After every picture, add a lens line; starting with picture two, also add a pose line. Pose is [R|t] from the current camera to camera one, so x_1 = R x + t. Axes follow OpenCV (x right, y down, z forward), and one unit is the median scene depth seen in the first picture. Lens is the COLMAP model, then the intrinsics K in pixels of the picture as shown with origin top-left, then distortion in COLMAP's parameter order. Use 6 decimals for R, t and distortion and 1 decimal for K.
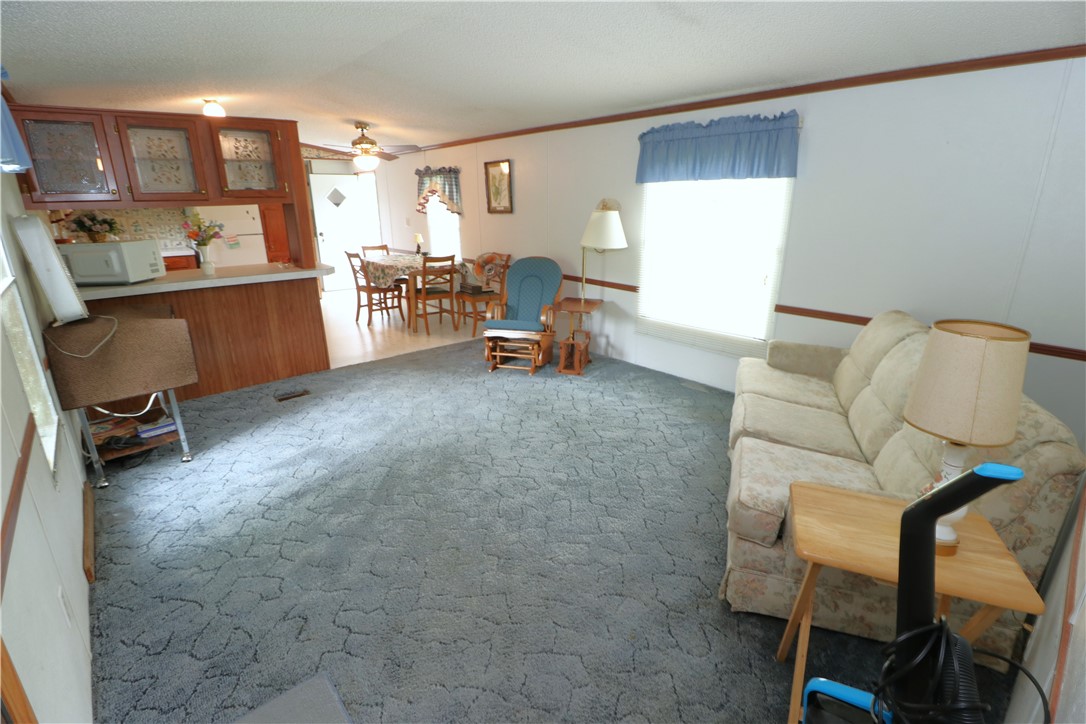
lens RADIAL K [[503.7, 0, 544.1], [0, 503.7, 361.7], [0, 0, 1]] dist [-0.005442, -0.008614]
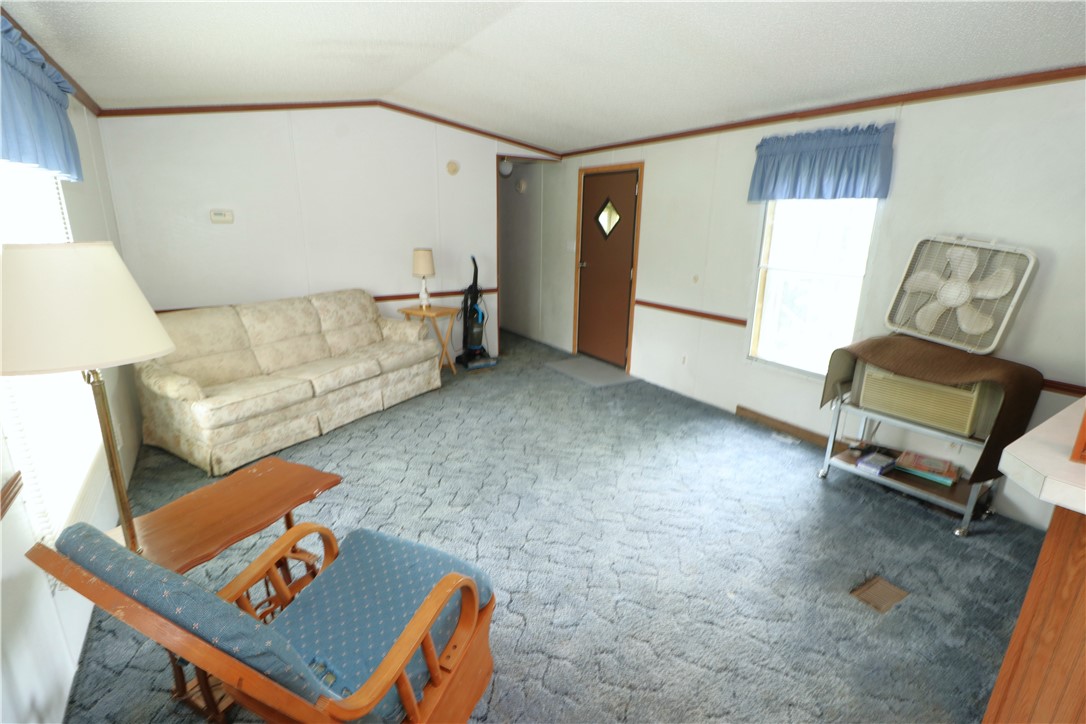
lens RADIAL K [[503.7, 0, 530.5], [0, 503.7, 361.7], [0, 0, 1]] dist [-0.005442, -0.008614]
pose [[-0.984803, -0.057415, 0.163911, -0.131703], [0.040827, 0.840796, 0.539810, -0.260314], [-0.168809, 0.538298, -0.825675, 0.830125]]
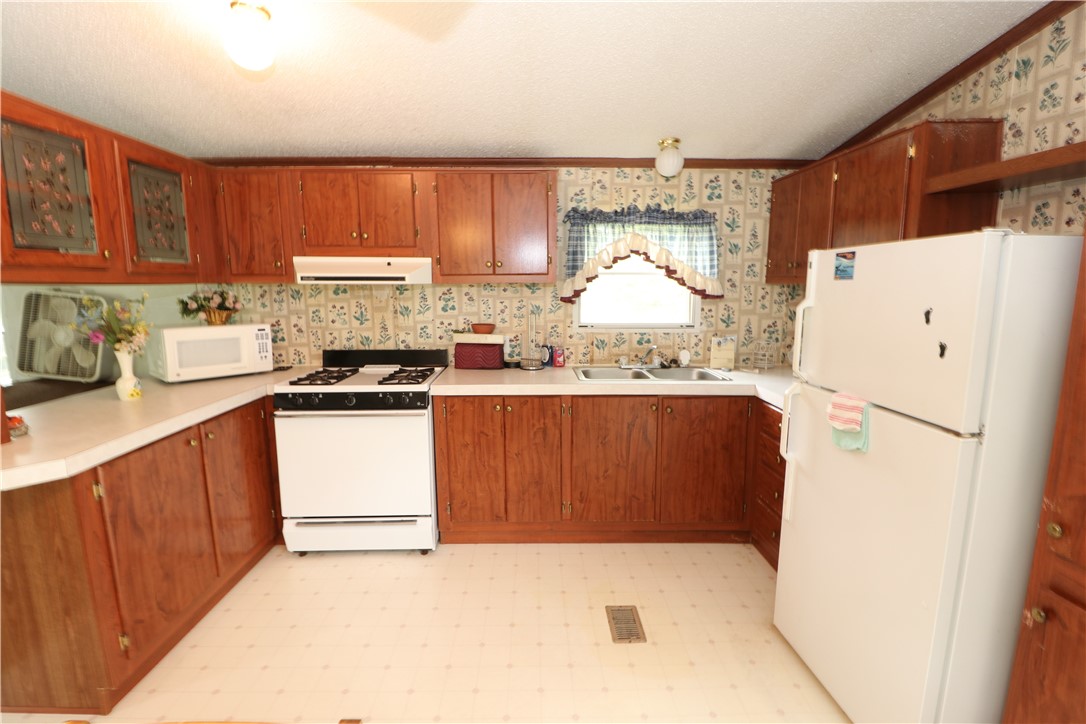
lens RADIAL K [[503.9, 0, 542.7], [0, 503.9, 361.6], [0, 0, 1]] dist [-0.011735, -0.007208]
pose [[-0.651131, 0.126492, -0.748350, -0.341675], [-0.222272, 0.911000, 0.347381, -0.318097], [0.725688, 0.392528, -0.565065, 1.015424]]
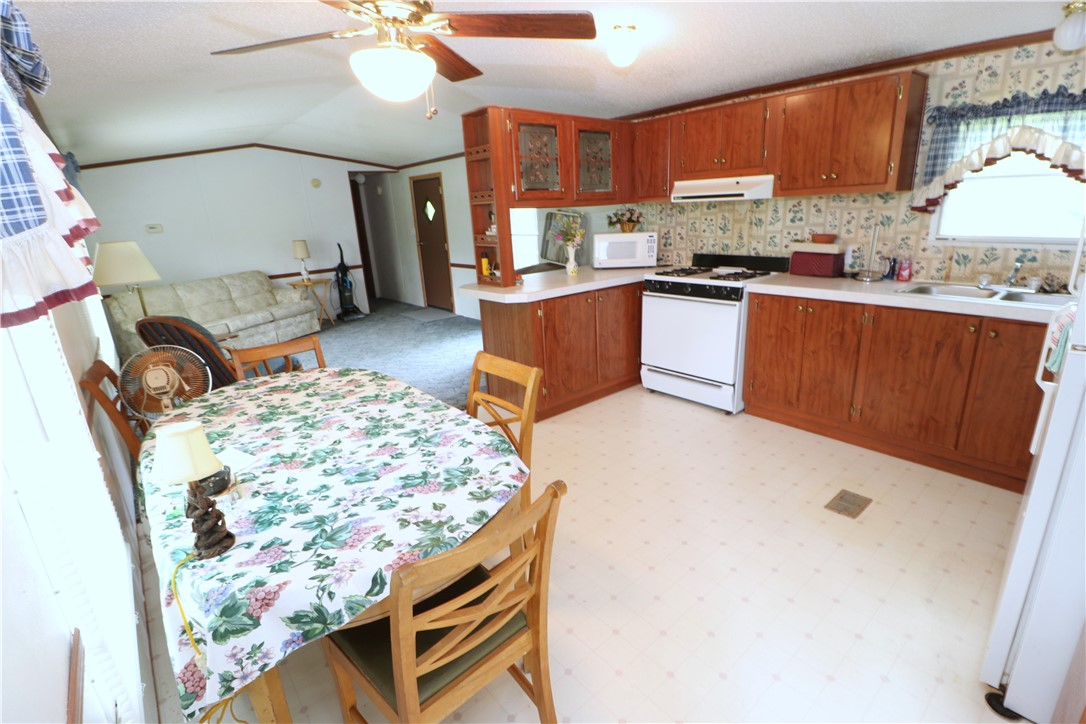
lens RADIAL K [[503.7, 0, 536.2], [0, 503.7, 361.4], [0, 0, 1]] dist [-0.005442, -0.008614]
pose [[-0.997958, 0.043892, 0.046407, -0.391863], [0.062462, 0.822579, 0.565210, -0.373261], [-0.013365, 0.566954, -0.823641, 1.189406]]
